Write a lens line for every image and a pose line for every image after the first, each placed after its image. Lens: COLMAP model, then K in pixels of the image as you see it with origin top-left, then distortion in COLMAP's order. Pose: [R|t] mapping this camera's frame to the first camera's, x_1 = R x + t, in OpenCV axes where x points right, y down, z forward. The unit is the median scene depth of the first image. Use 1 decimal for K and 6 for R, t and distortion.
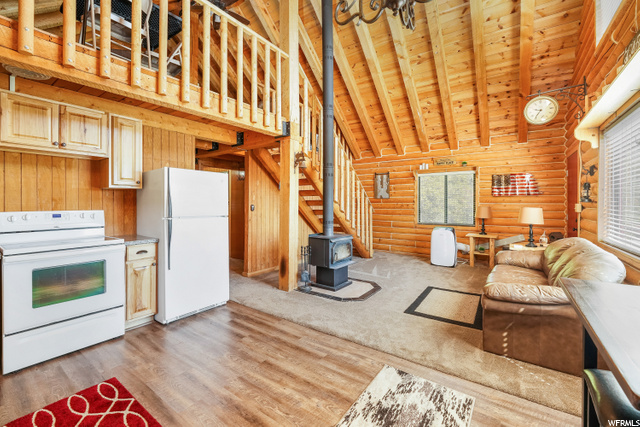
lens RADIAL K [[263.9, 0, 327.6], [0, 263.9, 201.0], [0, 0, 1]] dist [-0.011300, -0.000393]
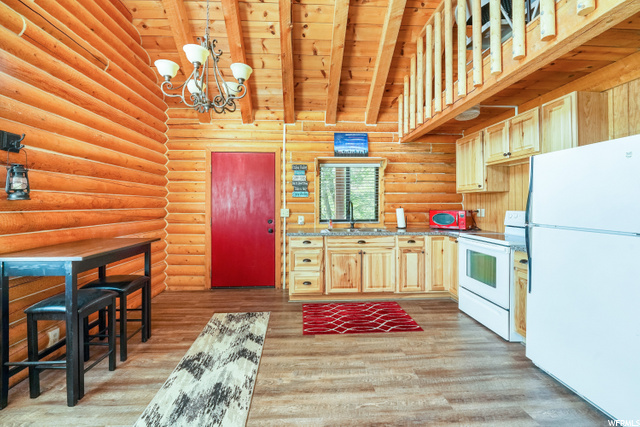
lens RADIAL K [[263.9, 0, 320.1], [0, 263.9, 204.5], [0, 0, 1]] dist [-0.011300, -0.000393]
pose [[-0.772959, 0.002085, -0.634453, 0.483529], [0.001507, 0.999998, 0.001450, 0.009810], [0.634454, 0.000165, -0.772960, 1.732486]]
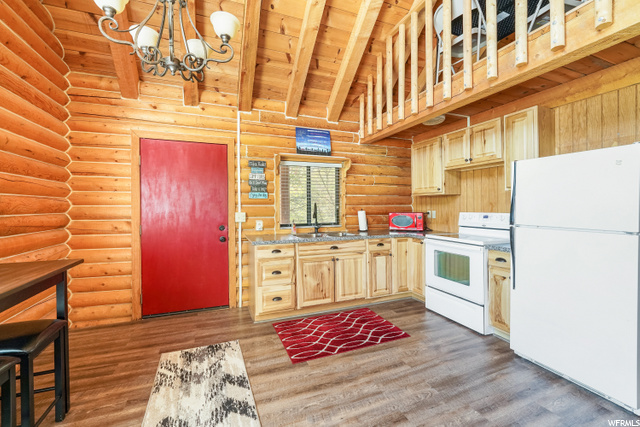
lens RADIAL K [[263.9, 0, 315.5], [0, 263.9, 210.6], [0, 0, 1]] dist [-0.011300, -0.000393]
pose [[-0.541562, 0.016499, -0.840499, 0.576978], [0.004463, 0.999850, 0.016752, 0.005812], [0.840649, 0.005321, -0.541554, 1.325255]]
